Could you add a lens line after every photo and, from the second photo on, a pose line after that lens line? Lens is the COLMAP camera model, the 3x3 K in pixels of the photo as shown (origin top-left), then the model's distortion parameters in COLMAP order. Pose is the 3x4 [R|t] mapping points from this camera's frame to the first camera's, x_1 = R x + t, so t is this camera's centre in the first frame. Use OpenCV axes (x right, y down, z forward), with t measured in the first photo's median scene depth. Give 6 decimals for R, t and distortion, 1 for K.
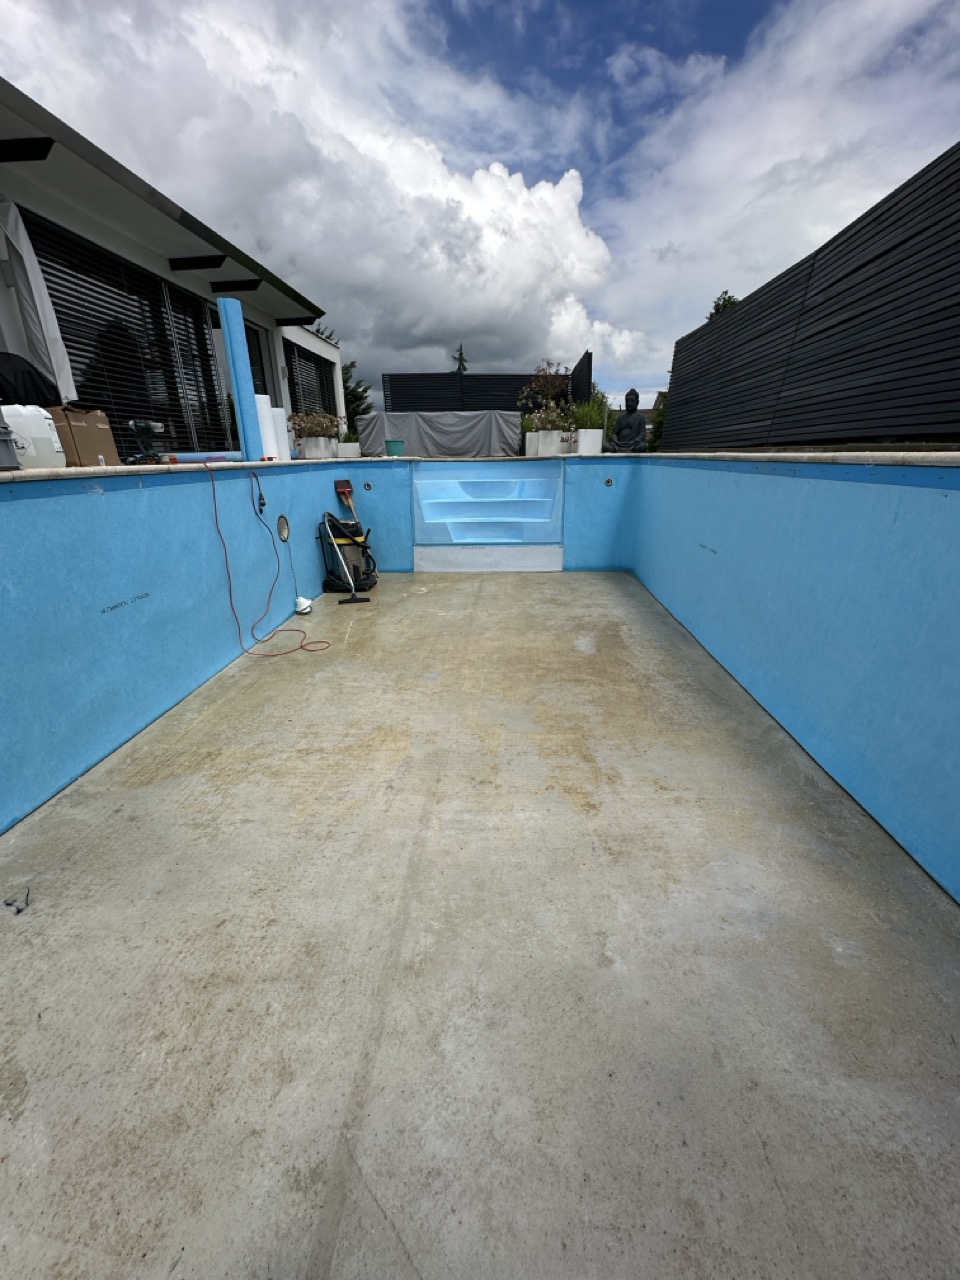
lens RADIAL K [[510.7, 0, 482.1], [0, 510.7, 639.9], [0, 0, 1]] dist [-0.001770, 0.000409]
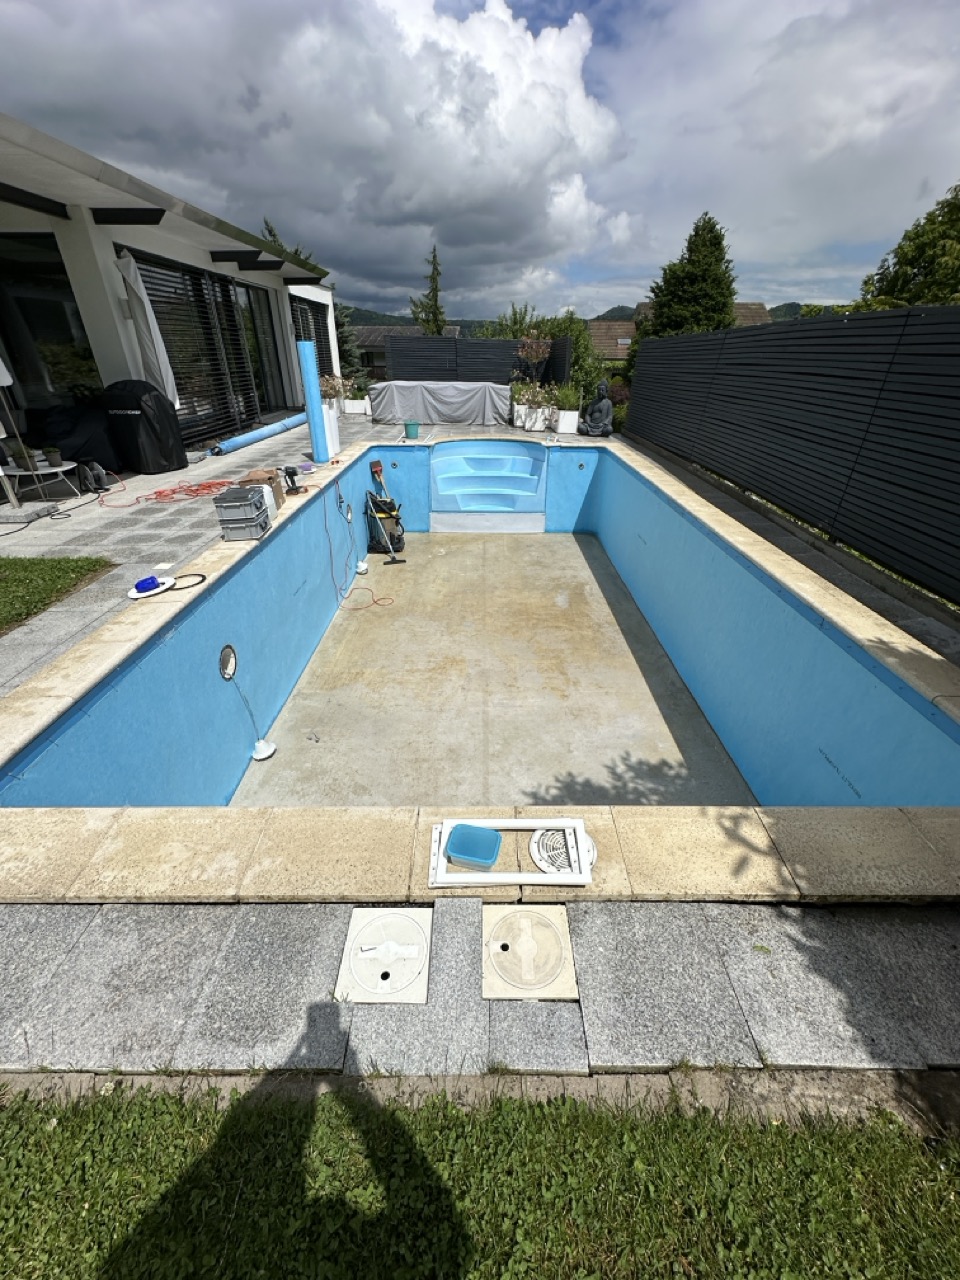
lens RADIAL K [[510.7, 0, 481.6], [0, 510.7, 642.3], [0, 0, 1]] dist [-0.001770, 0.000409]
pose [[0.998306, -0.006885, 0.057768, -0.133217], [-0.002911, 0.985818, 0.167792, -0.129073], [-0.058104, -0.167676, 0.984128, -0.540376]]
